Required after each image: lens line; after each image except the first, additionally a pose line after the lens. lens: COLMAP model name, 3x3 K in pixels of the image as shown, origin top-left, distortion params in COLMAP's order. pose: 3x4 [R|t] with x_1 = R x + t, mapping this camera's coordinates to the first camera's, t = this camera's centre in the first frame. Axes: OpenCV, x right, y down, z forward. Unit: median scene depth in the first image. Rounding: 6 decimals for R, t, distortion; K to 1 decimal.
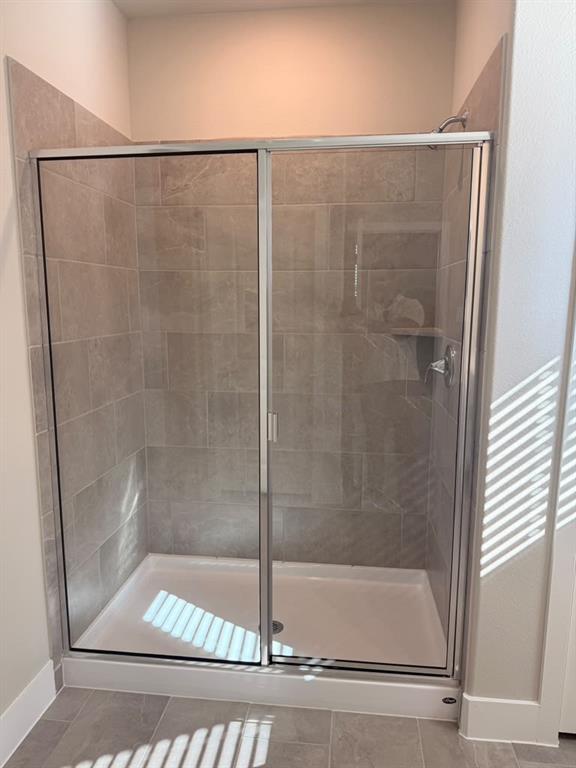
lens RADIAL K [[543.1, 0, 295.7], [0, 543.1, 382.9], [0, 0, 1]] dist [0.019756, -0.042234]
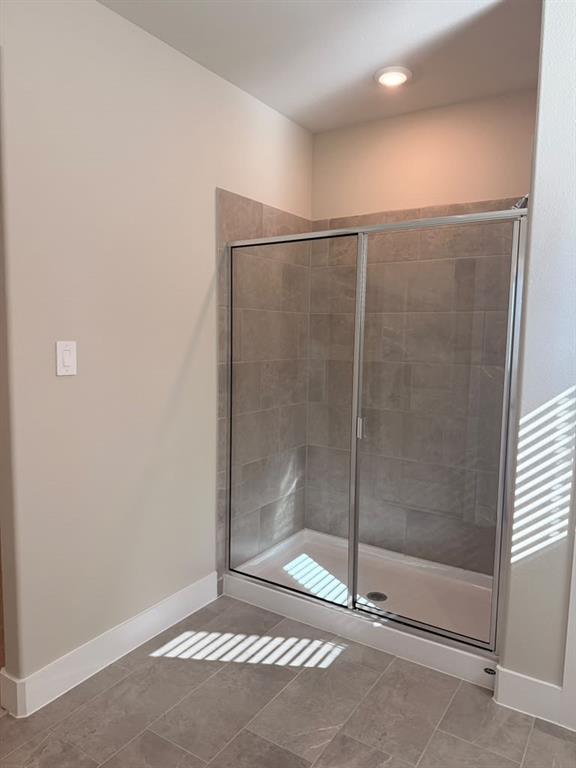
lens RADIAL K [[543.1, 0, 285.3], [0, 543.1, 381.6], [0, 0, 1]] dist [0.019756, -0.042234]
pose [[0.891438, 0.052039, -0.450145, 0.371271], [-0.081970, 0.995515, -0.047242, 0.042205], [0.445667, 0.079011, 0.891705, -0.299003]]
